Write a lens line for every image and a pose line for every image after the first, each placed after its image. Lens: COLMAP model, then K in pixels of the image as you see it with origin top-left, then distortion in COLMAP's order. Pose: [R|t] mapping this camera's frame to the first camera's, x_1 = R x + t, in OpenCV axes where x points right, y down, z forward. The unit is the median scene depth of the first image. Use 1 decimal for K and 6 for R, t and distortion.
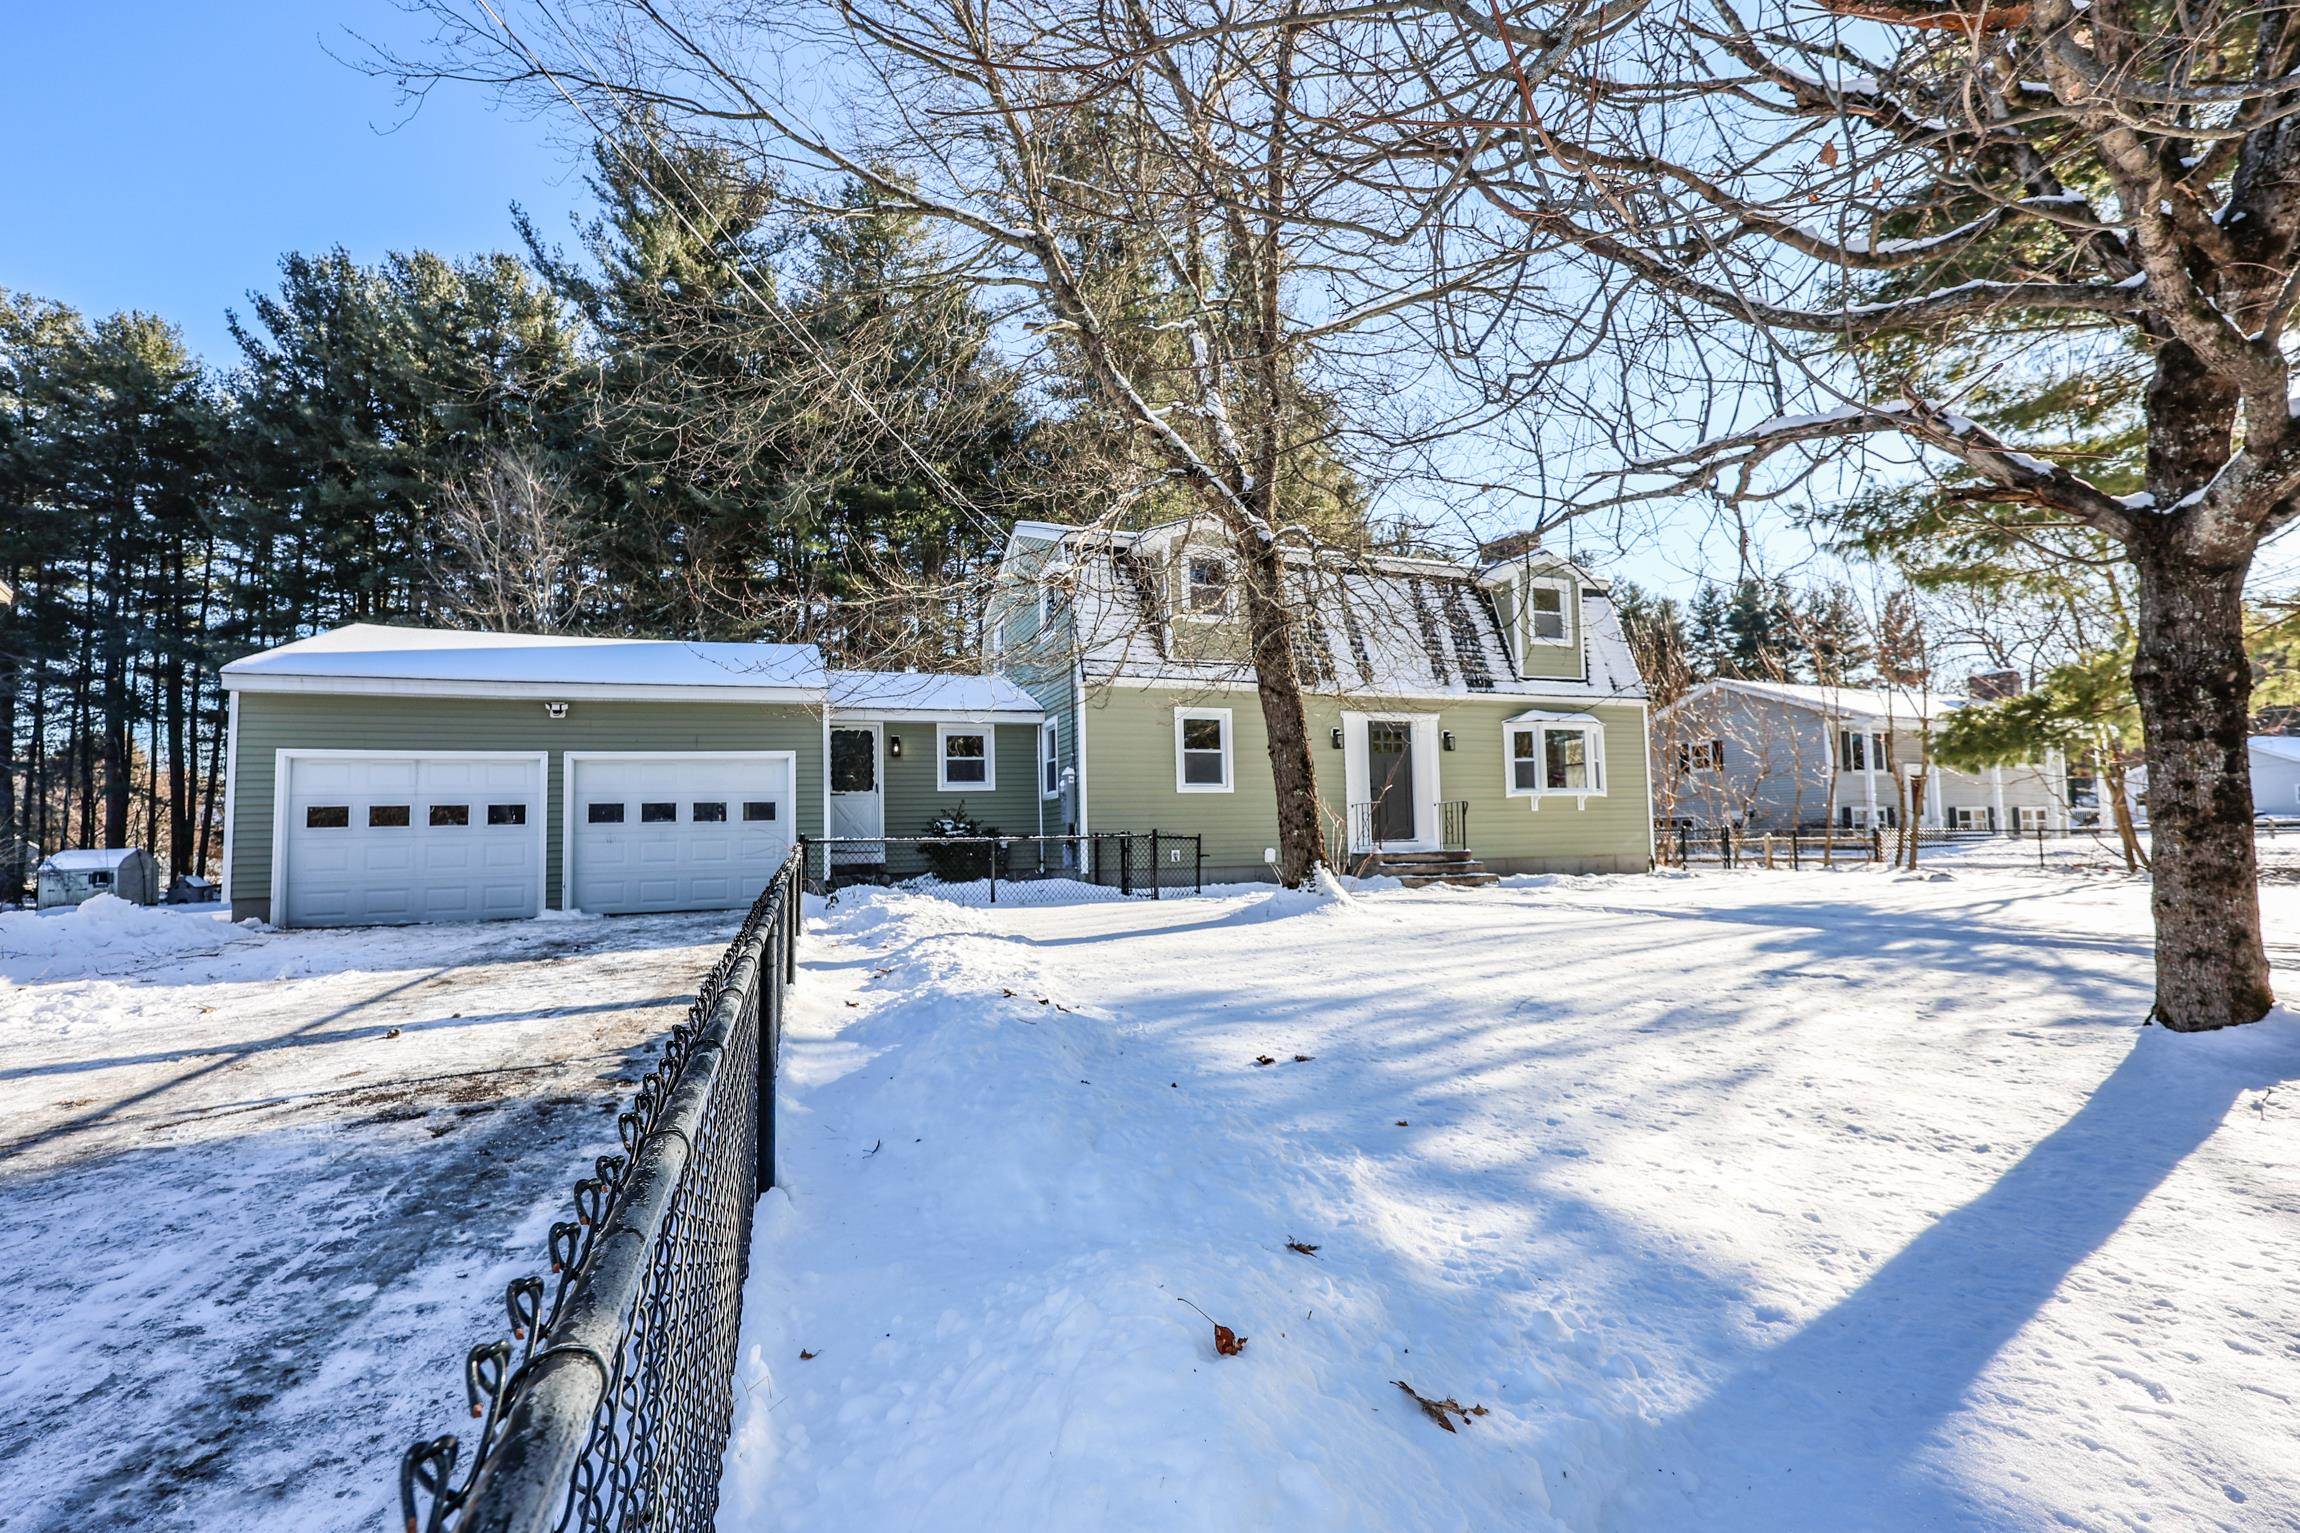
lens RADIAL K [[979.3, 0, 1140.8], [0, 979.3, 767.9], [0, 0, 1]] dist [0.003973, -0.000033]
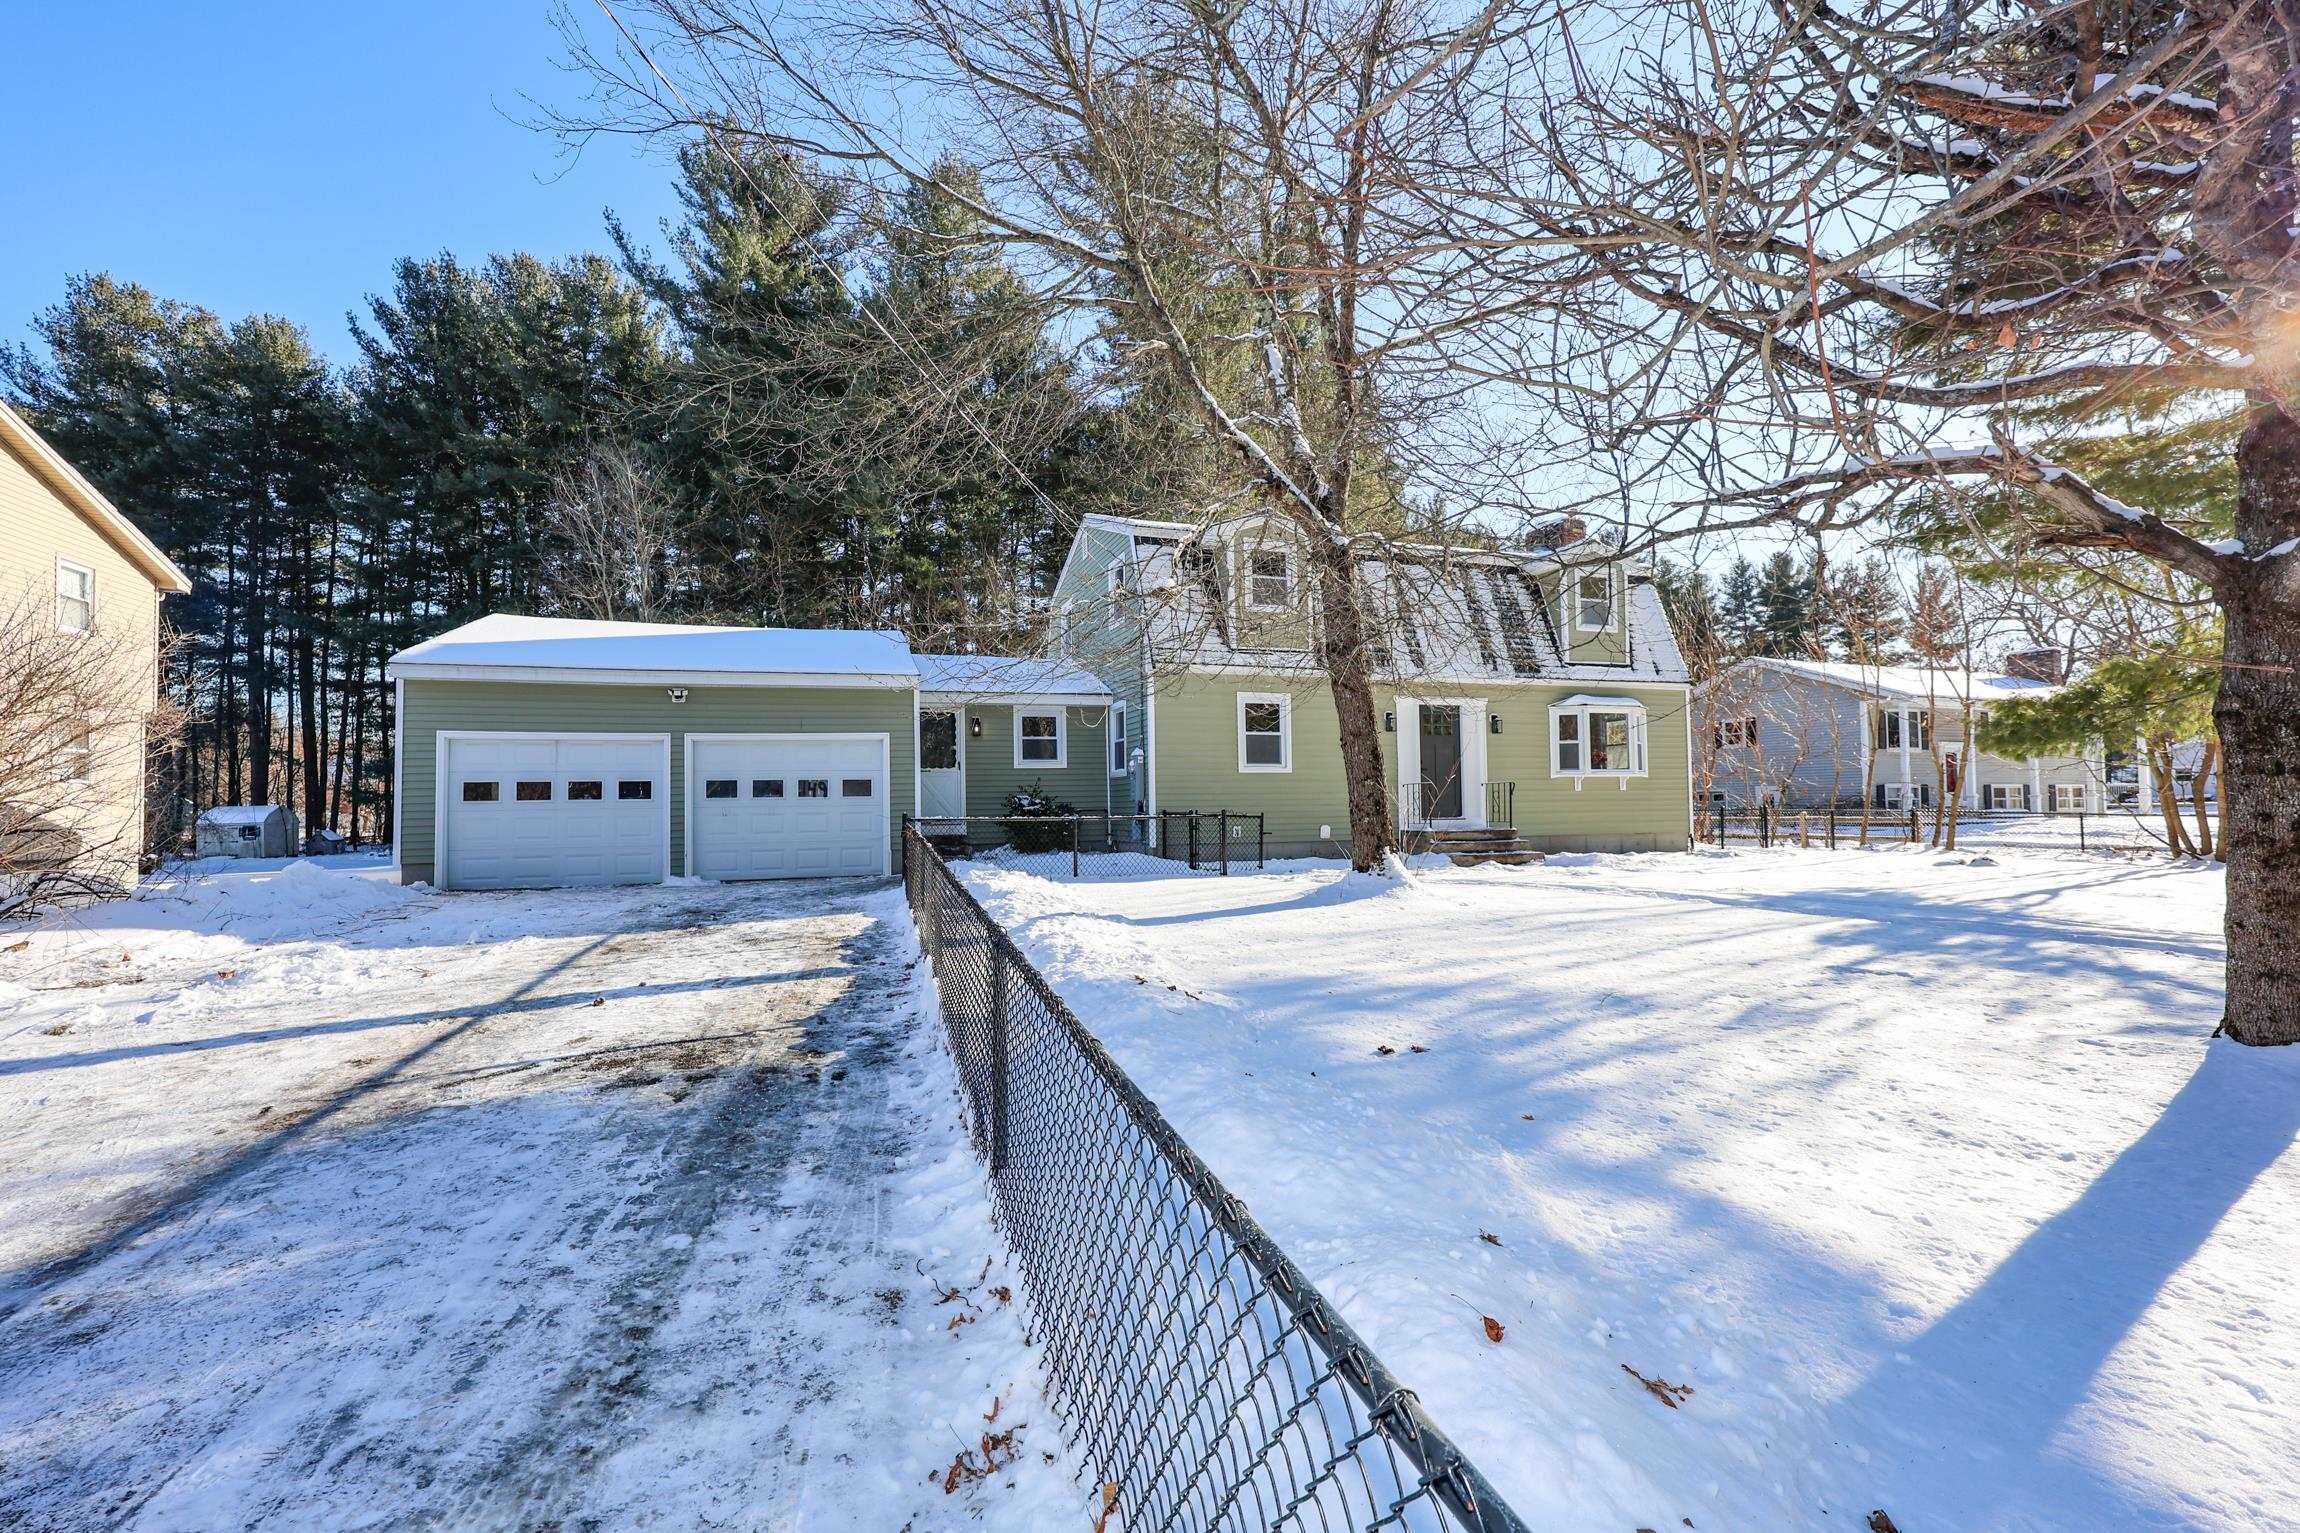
lens RADIAL K [[928.7, 0, 1135.5], [0, 928.7, 765.0], [0, 0, 1]] dist [0.002726, 0.001193]
pose [[0.998868, 0.007148, -0.047028, -0.026190], [-0.005605, 0.999444, 0.032864, -0.014650], [0.047237, -0.032564, 0.998353, -0.015900]]
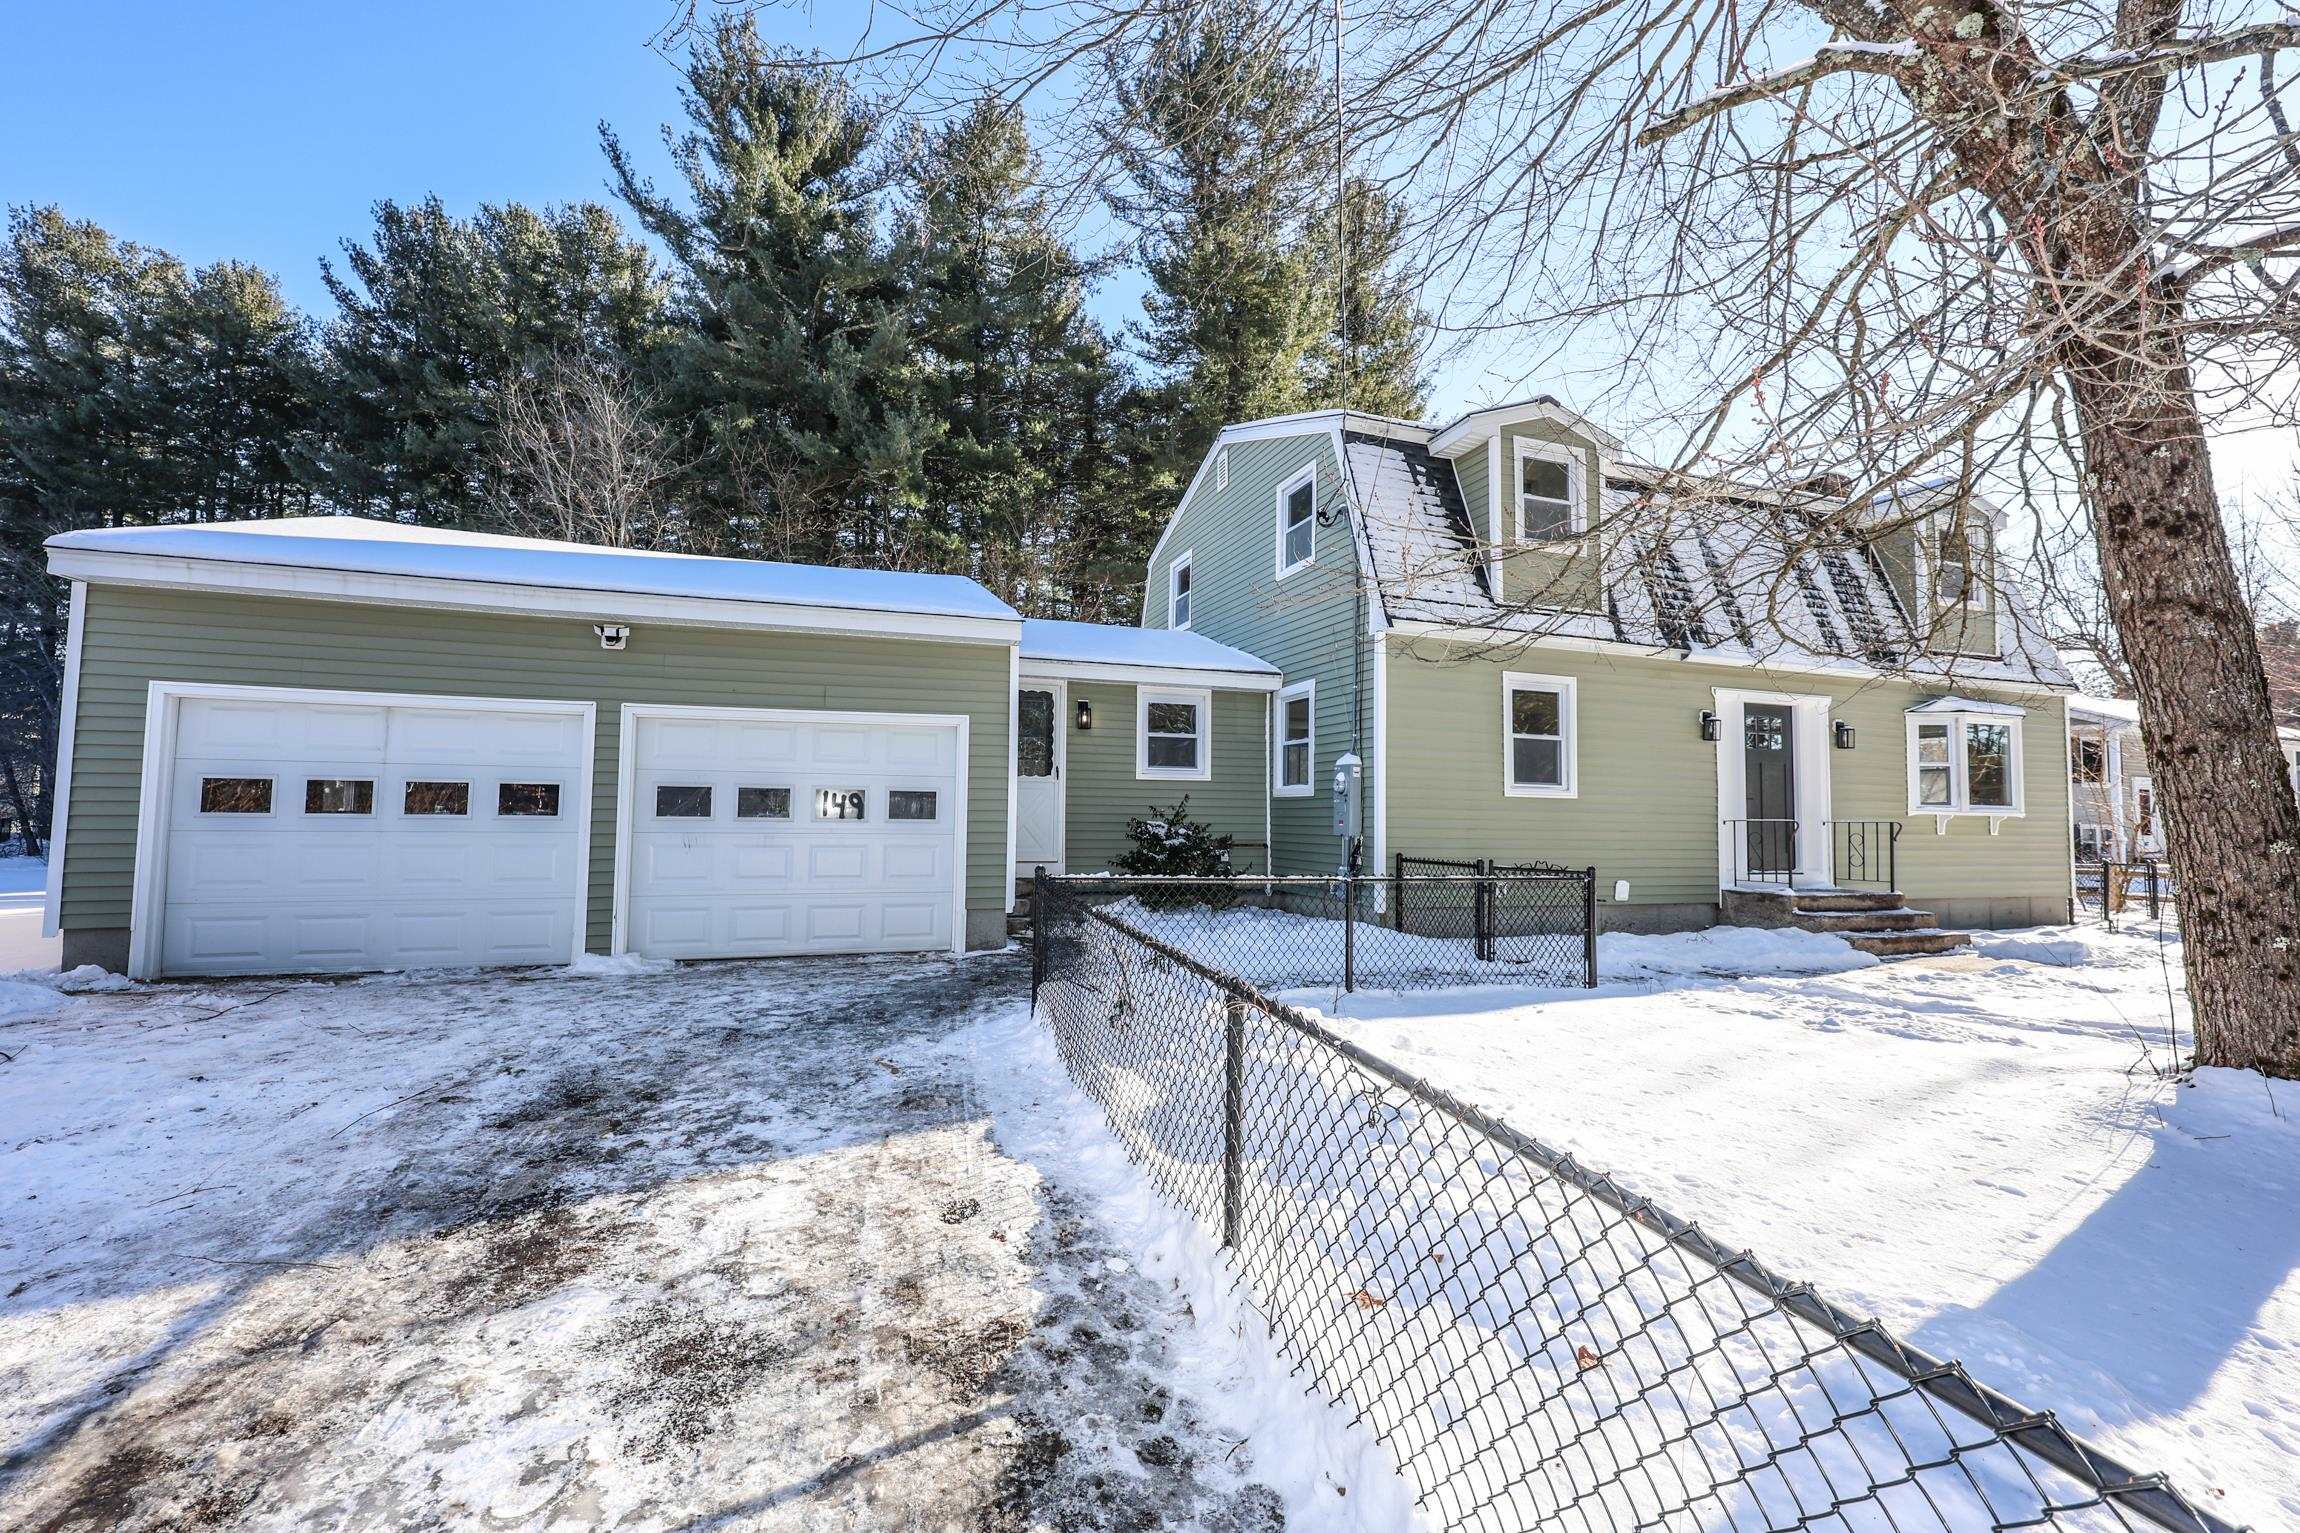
lens RADIAL K [[912.2, 0, 1151.0], [0, 912.2, 759.7], [0, 0, 1]] dist [0.001172, 0.000149]
pose [[0.999083, 0.035551, -0.023839, -0.183787], [-0.035230, 0.999284, 0.013789, -0.000352], [0.024312, -0.012936, 0.999621, 0.333073]]
